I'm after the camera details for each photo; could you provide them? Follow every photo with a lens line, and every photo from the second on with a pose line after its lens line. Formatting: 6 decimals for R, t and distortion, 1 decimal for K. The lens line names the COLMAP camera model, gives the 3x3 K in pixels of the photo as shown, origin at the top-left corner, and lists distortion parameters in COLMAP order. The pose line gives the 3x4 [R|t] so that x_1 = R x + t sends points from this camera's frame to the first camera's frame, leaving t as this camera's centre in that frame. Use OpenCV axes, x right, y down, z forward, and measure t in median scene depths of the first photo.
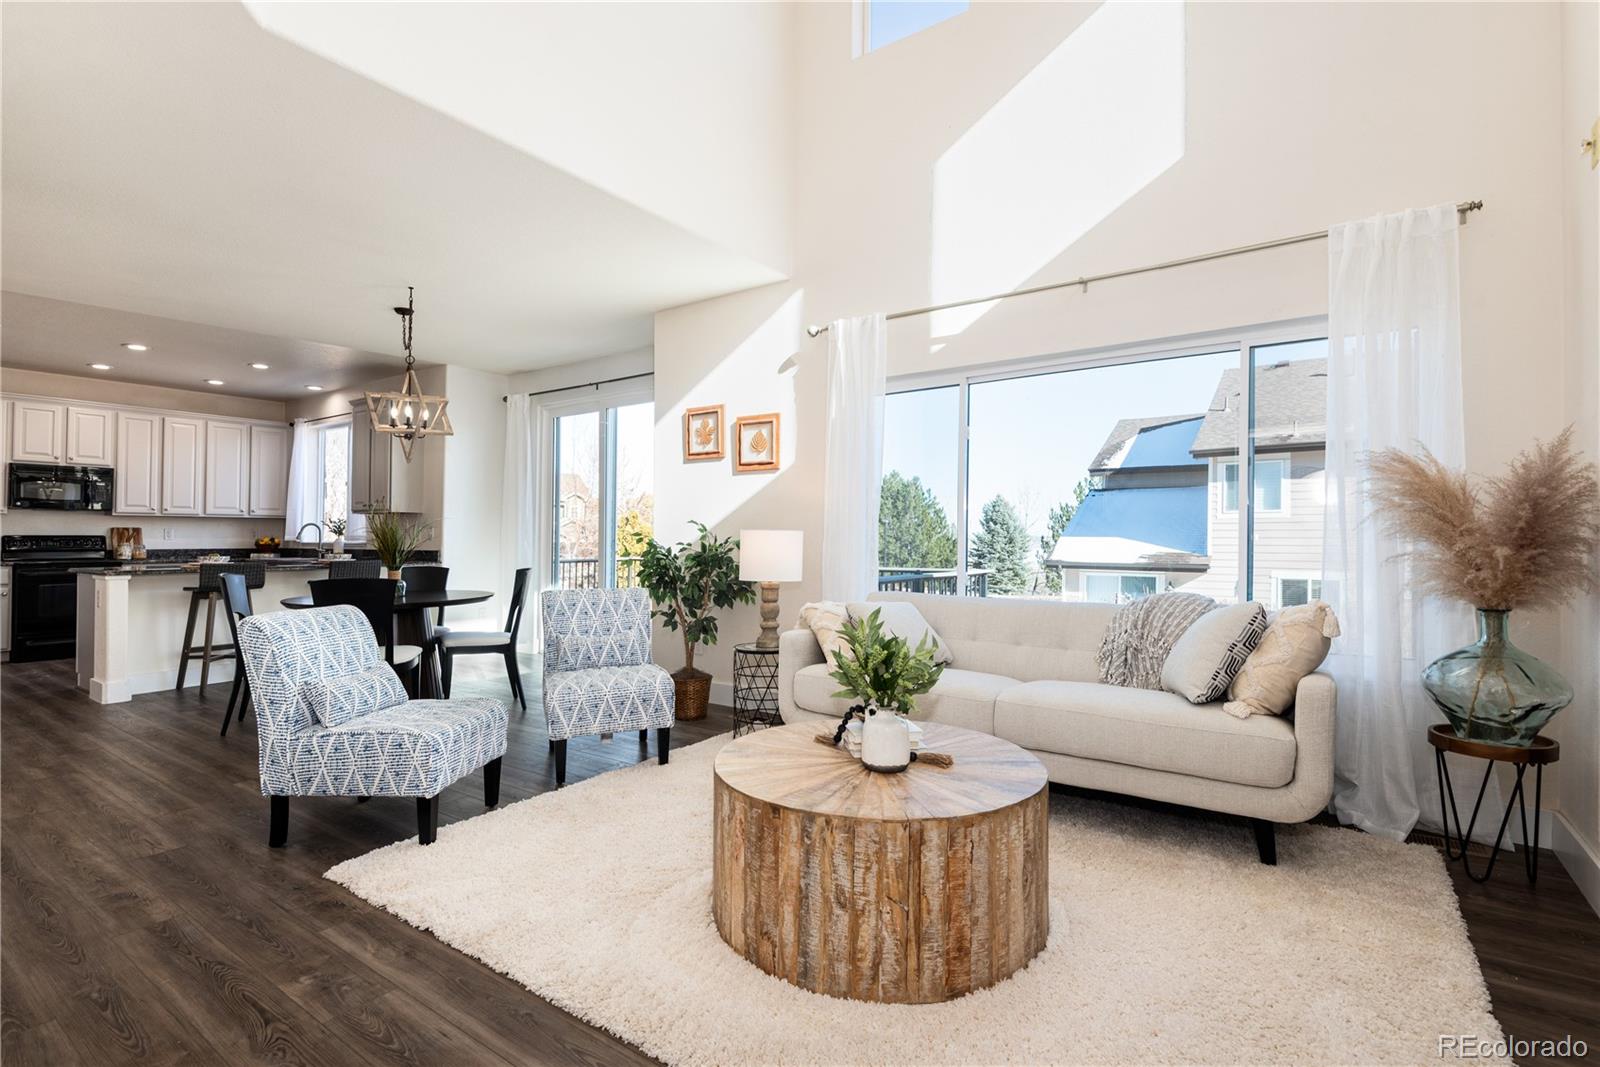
lens RADIAL K [[754.7, 0, 808.0], [0, 754.7, 514.4], [0, 0, 1]] dist [-0.010661, 0.000963]
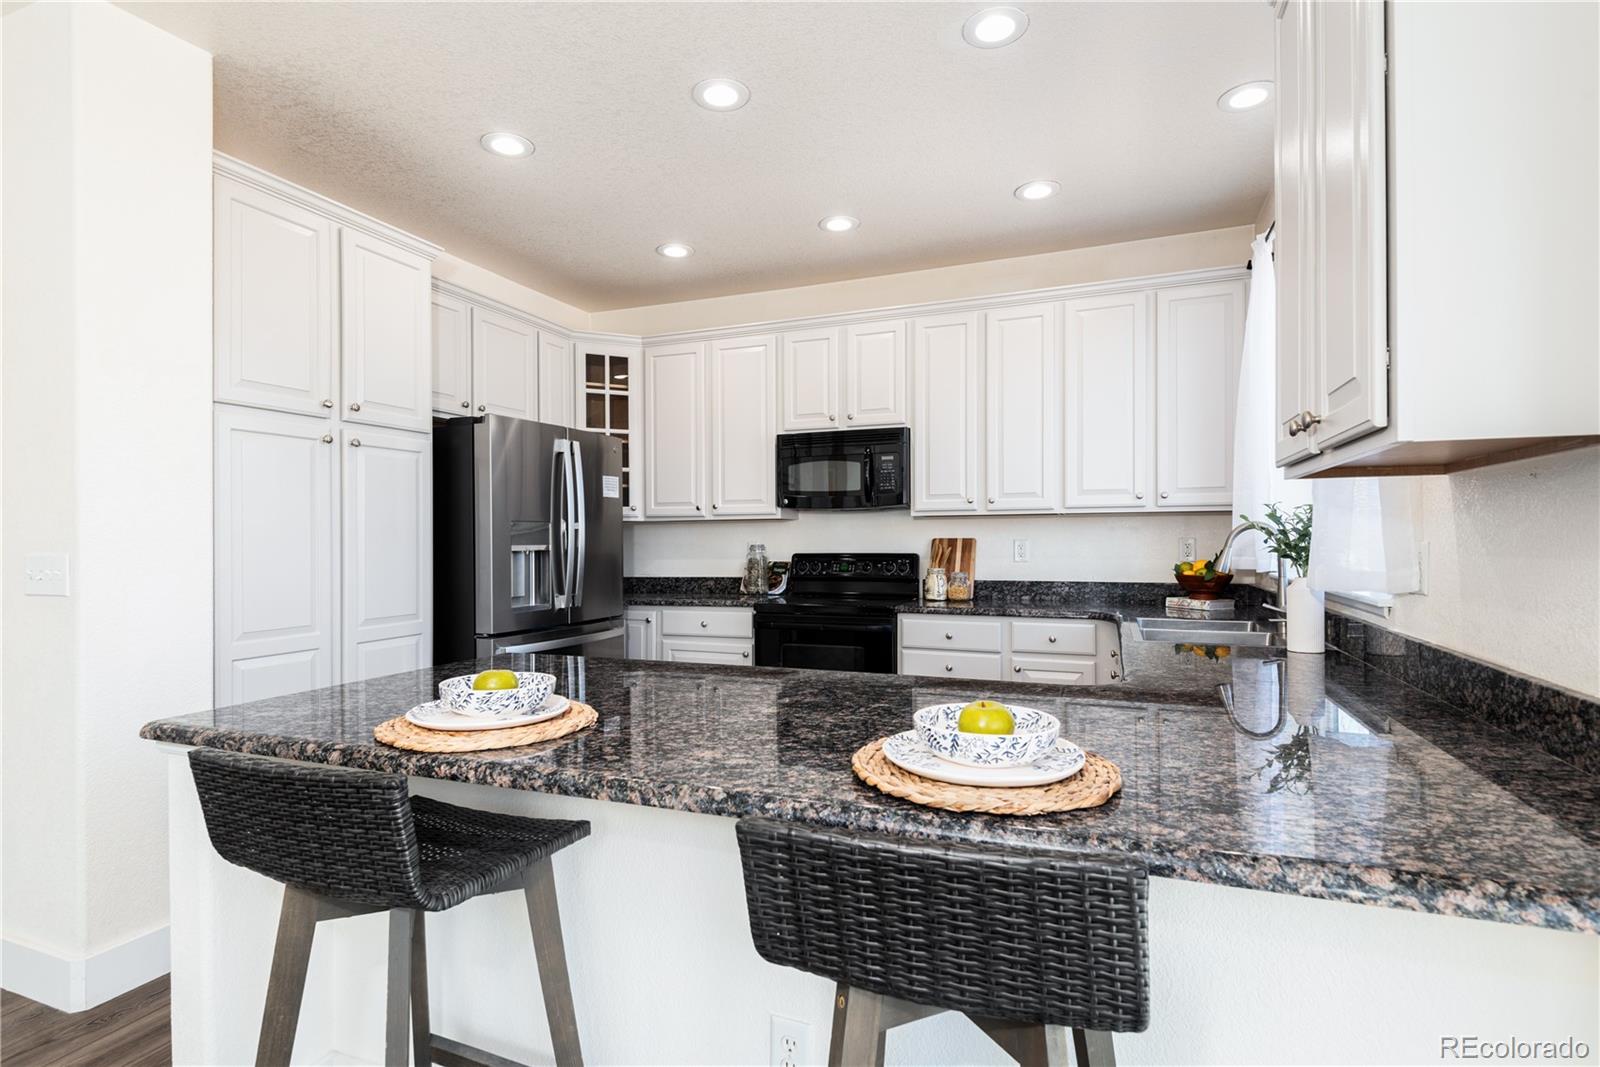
lens RADIAL K [[794.5, 0, 790.4], [0, 794.5, 535.0], [0, 0, 1]] dist [0.004649, -0.000182]
pose [[0.207396, -0.000558, -0.978257, -0.389776], [0.034361, 0.999387, 0.006715, 0.007993], [0.977653, -0.035006, 0.207288, 0.781524]]
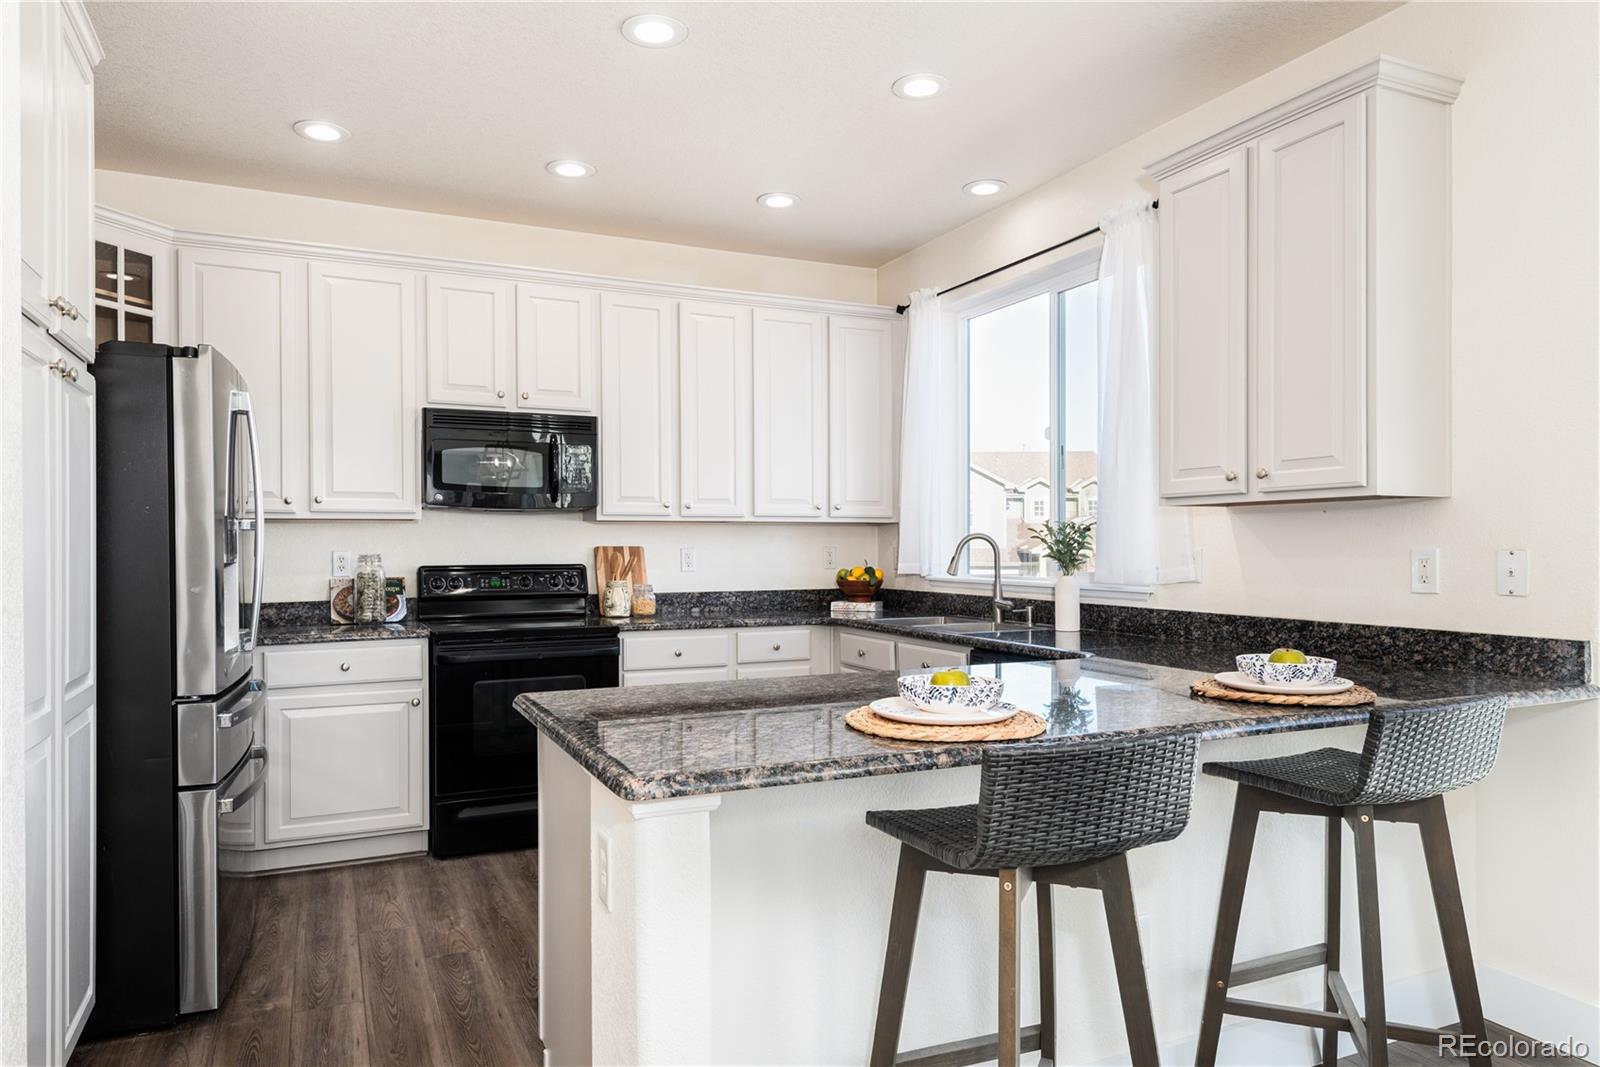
lens RADIAL K [[1026.0, 0, 811.7], [0, 1026.0, 537.1], [0, 0, 1]] dist [0.004794, -0.000401]
pose [[0.860369, -0.001790, -0.509668, -0.488605], [0.013865, 0.999706, 0.019893, 0.001051], [0.509482, -0.024182, 0.860141, 0.518522]]
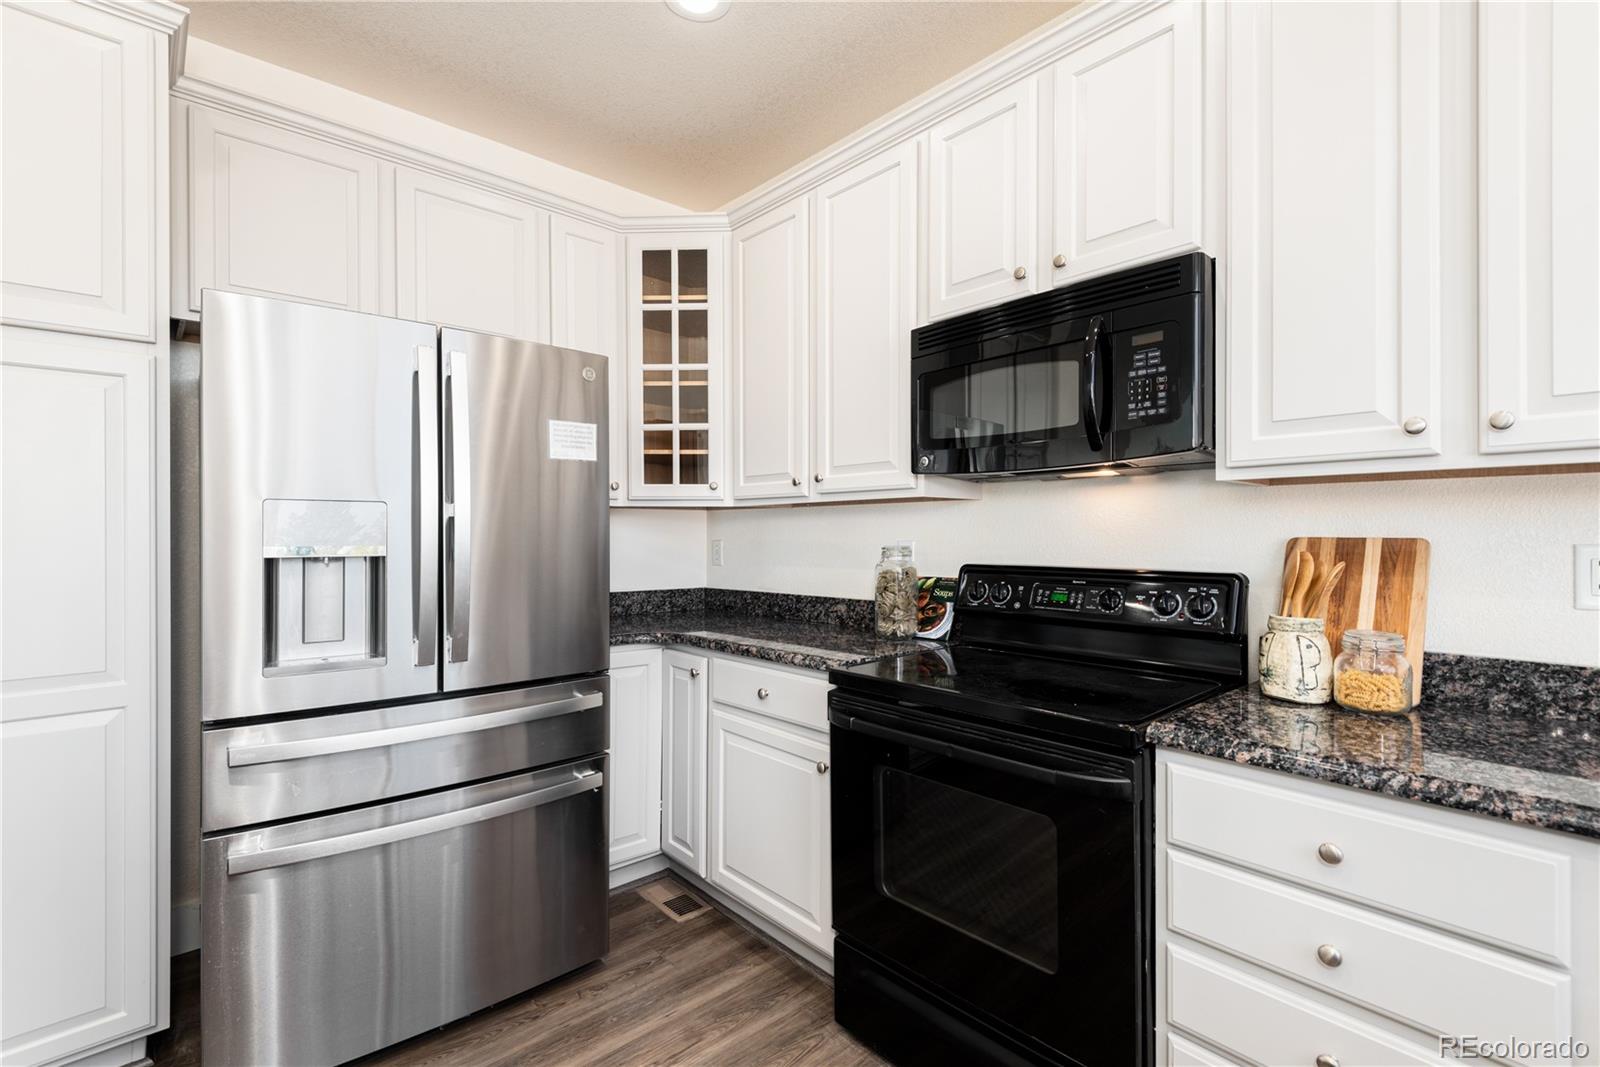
lens RADIAL K [[714.6, 0, 769.8], [0, 714.6, 533.2], [0, 0, 1]] dist [0.008277, -0.007287]
pose [[-0.269631, 0.009933, -0.962913, -0.688289], [0.036997, 0.999315, -0.000052, 0.011216], [0.962253, -0.035638, -0.269814, 0.912056]]
